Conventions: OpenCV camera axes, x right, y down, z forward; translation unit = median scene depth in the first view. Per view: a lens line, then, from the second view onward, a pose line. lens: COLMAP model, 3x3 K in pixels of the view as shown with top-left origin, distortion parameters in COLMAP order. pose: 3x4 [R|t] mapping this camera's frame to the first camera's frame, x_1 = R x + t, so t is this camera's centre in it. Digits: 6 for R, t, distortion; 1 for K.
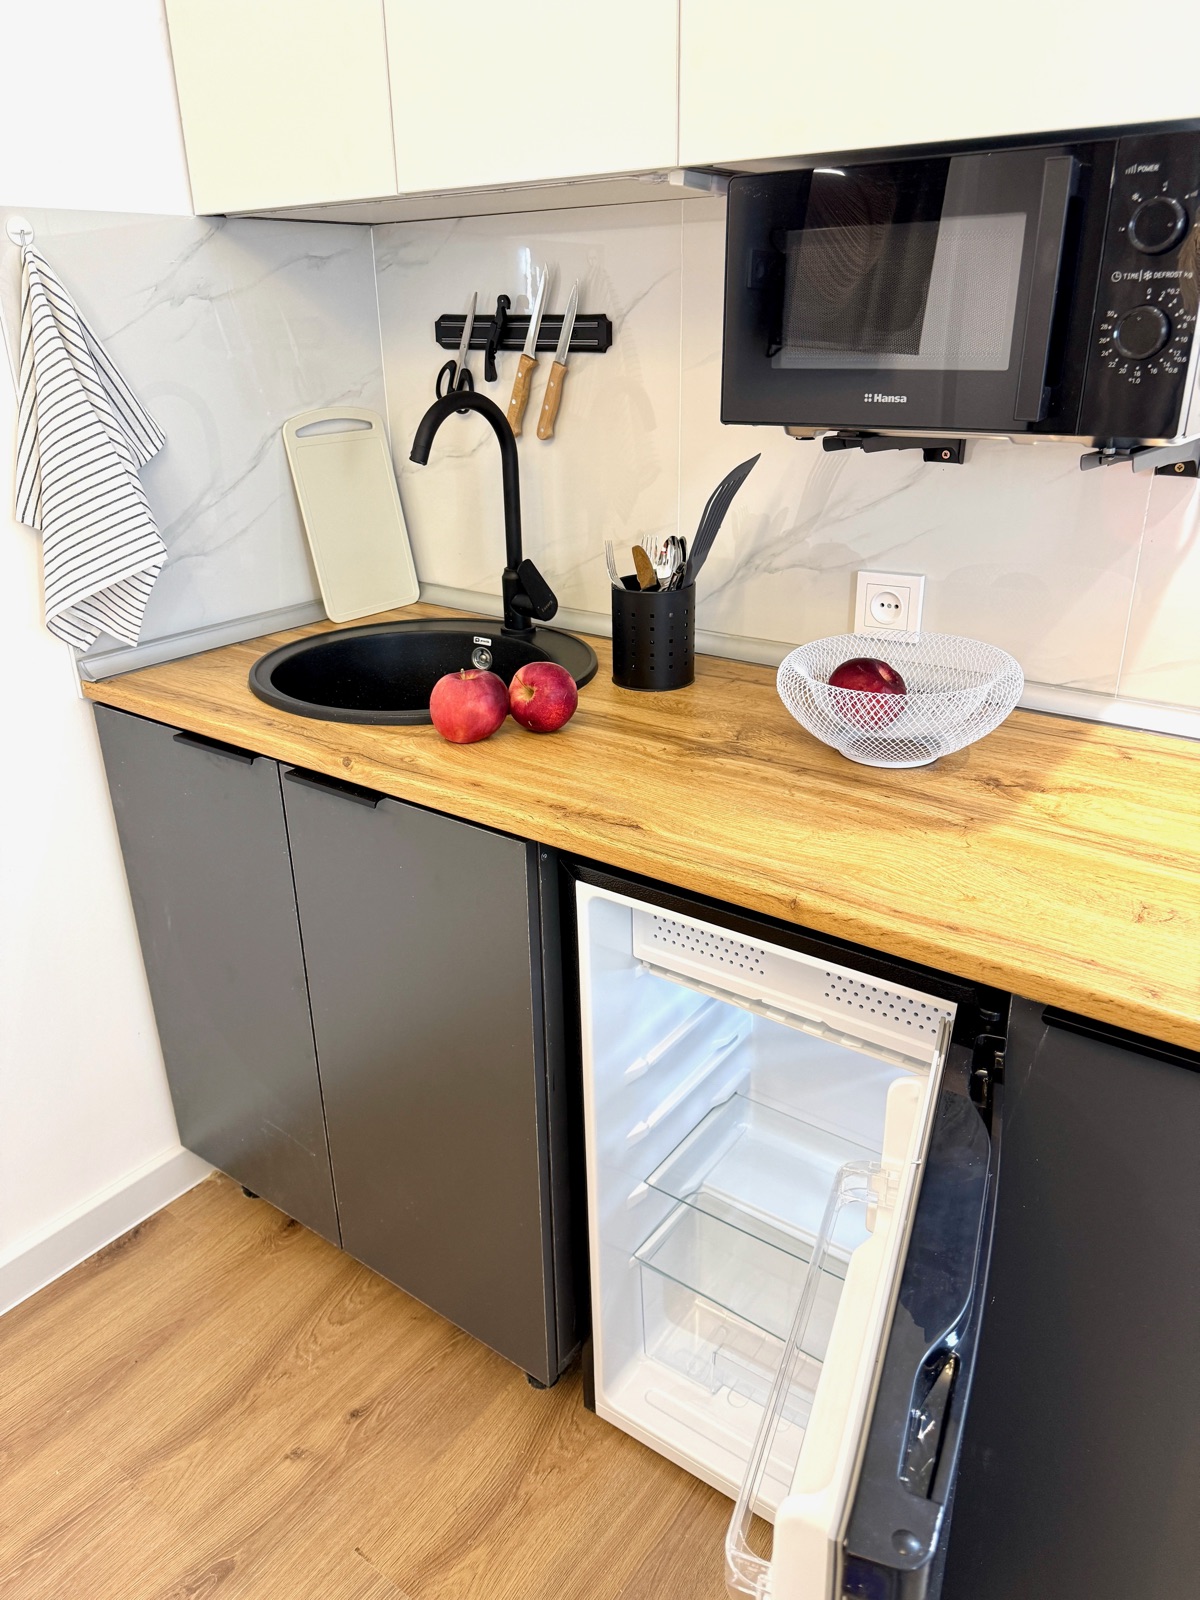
lens RADIAL K [[1140.9, 0, 572.9], [0, 1140.9, 806.8], [0, 0, 1]] dist [-0.019308, -0.003089]
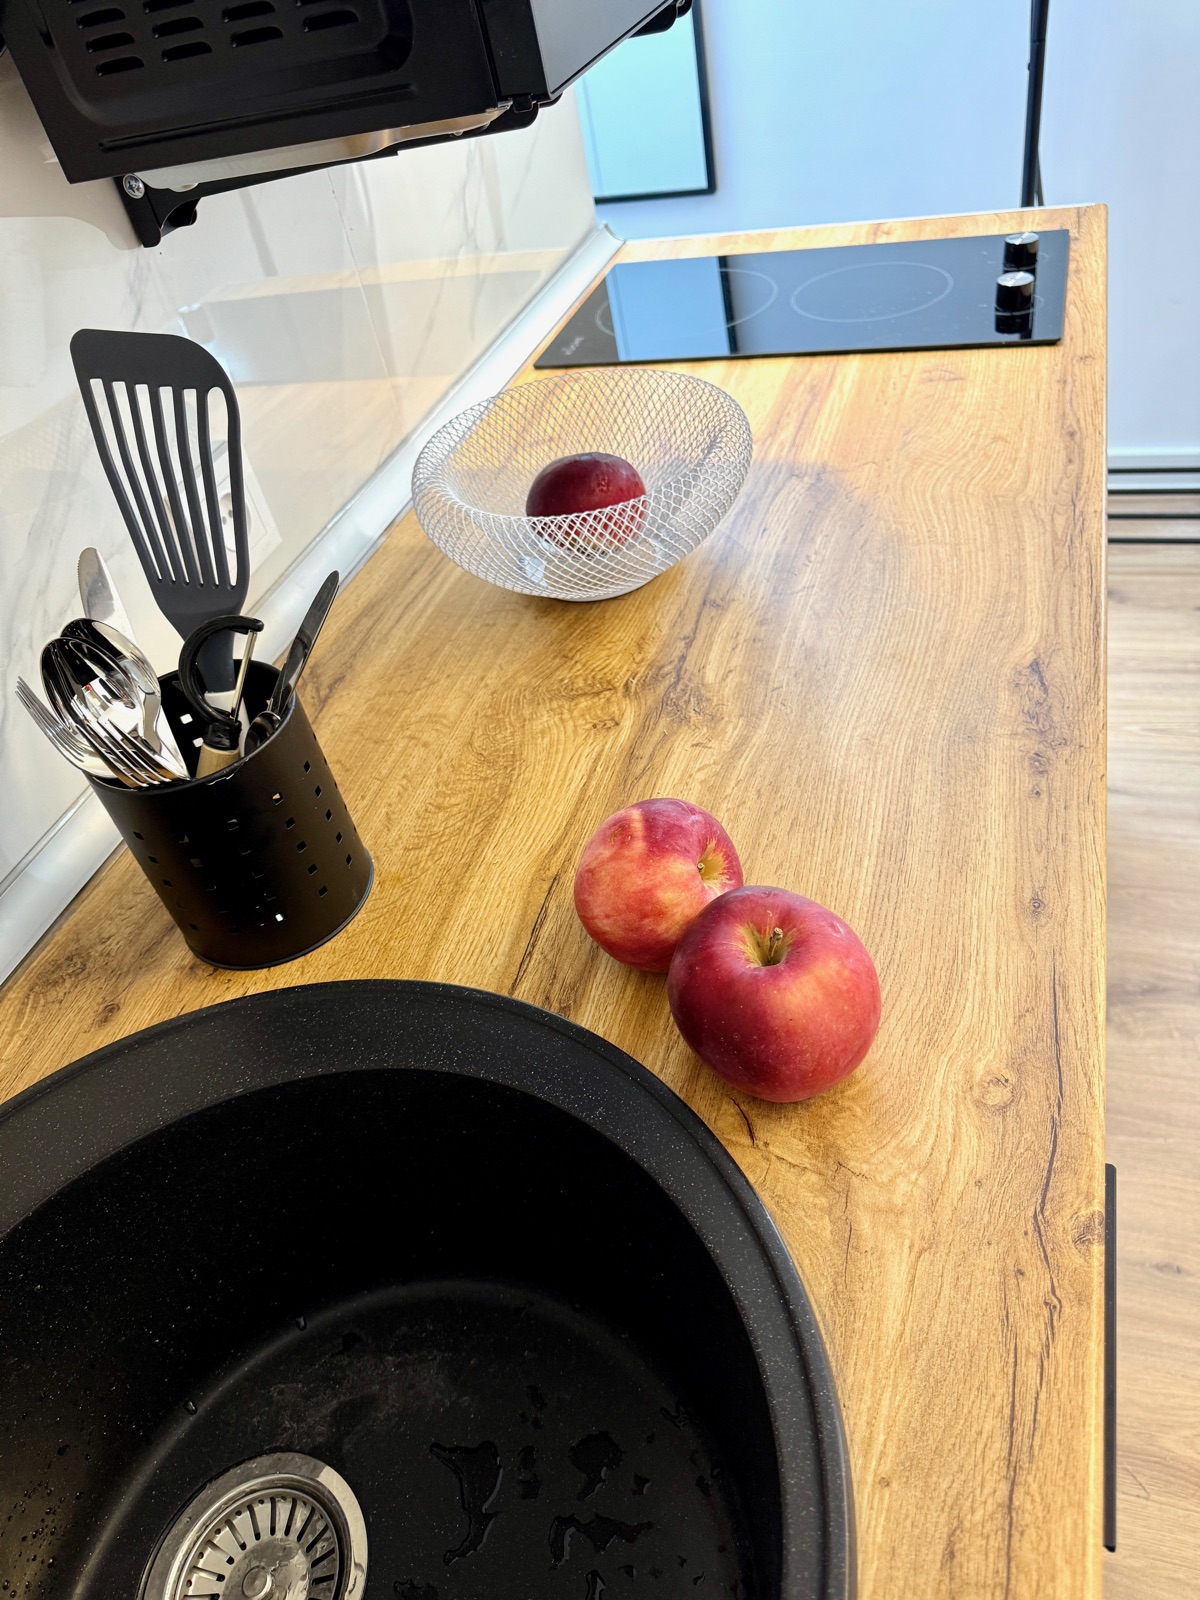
lens RADIAL K [[1140.9, 0, 572.9], [0, 1140.9, 806.8], [0, 0, 1]] dist [-0.019308, -0.003089]
pose [[-0.307488, -0.555390, 0.772653, -0.274012], [0.561071, 0.549998, 0.618629, -0.327507], [-0.768538, 0.623734, 0.142496, 0.802210]]
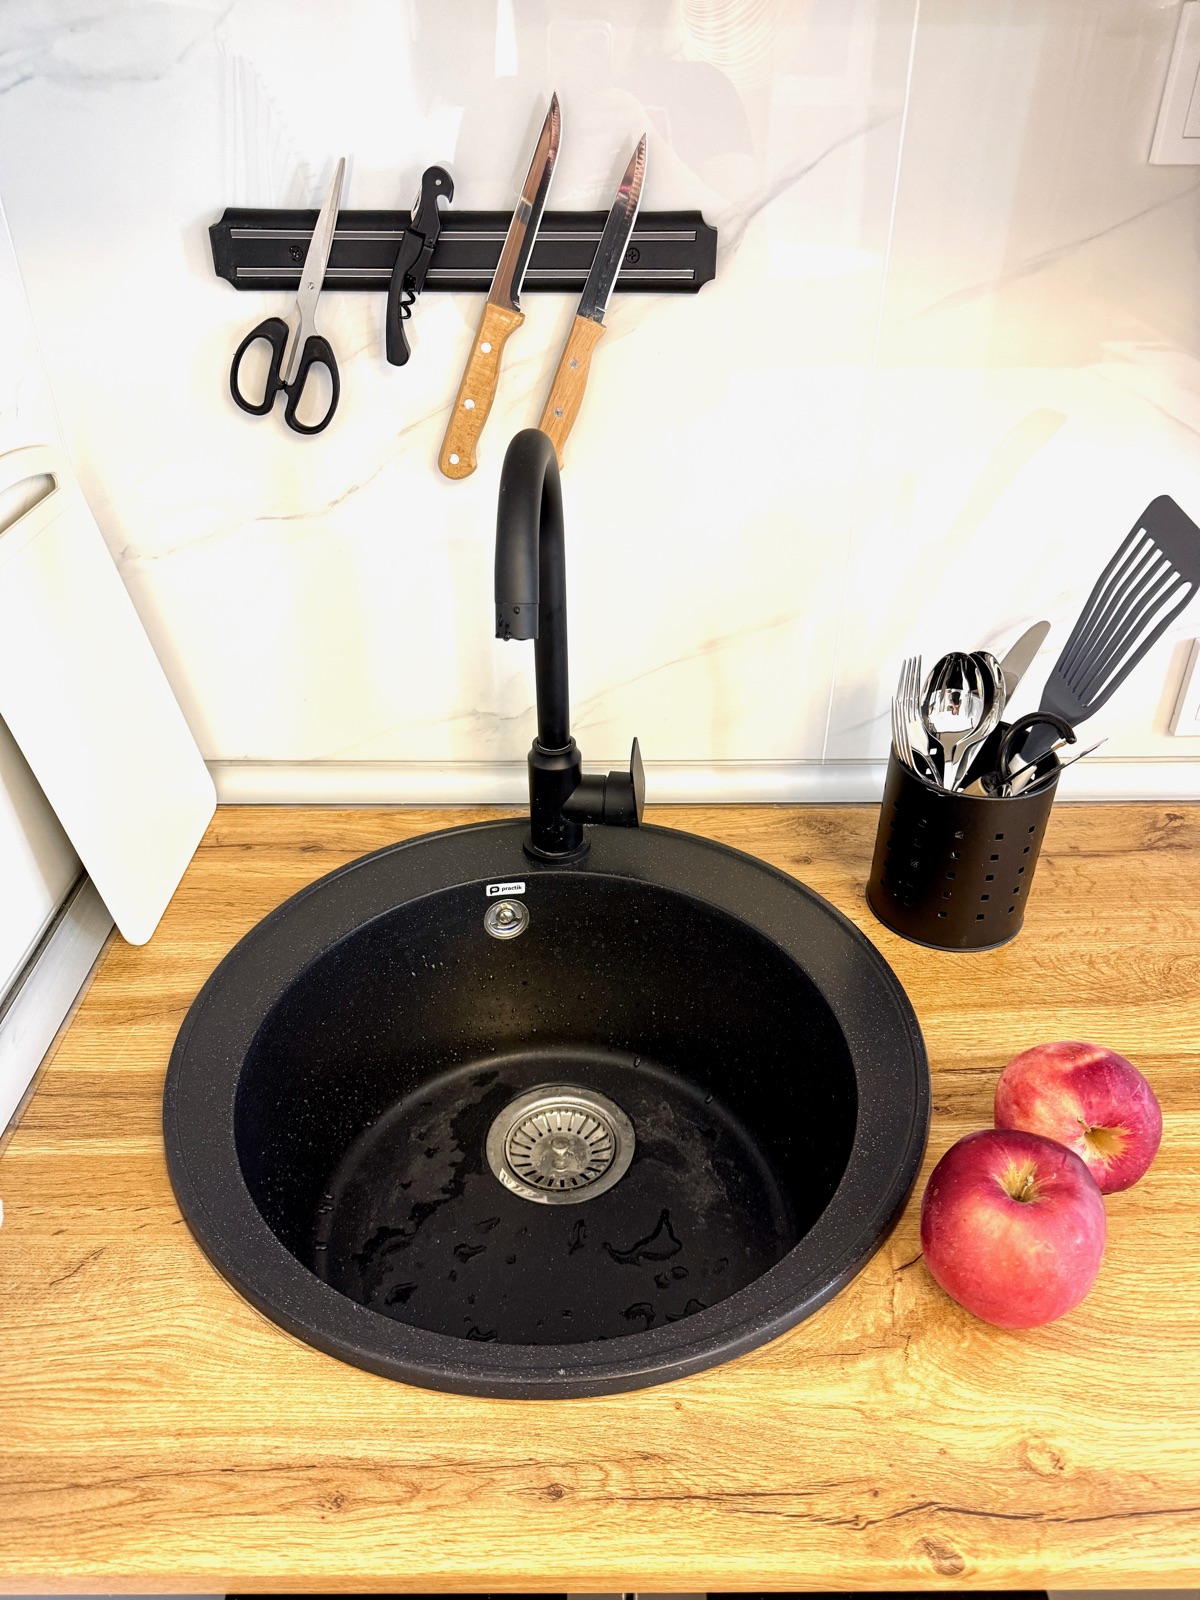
lens RADIAL K [[1101.4, 0, 600.0], [0, 1101.4, 800.0], [0, 0, 1]] dist [-0.006104, -0.002508]
pose [[0.794915, -0.316838, 0.517420, -0.318156], [0.236438, 0.947163, 0.216746, -0.308323], [-0.558754, -0.049957, 0.827827, 0.627909]]
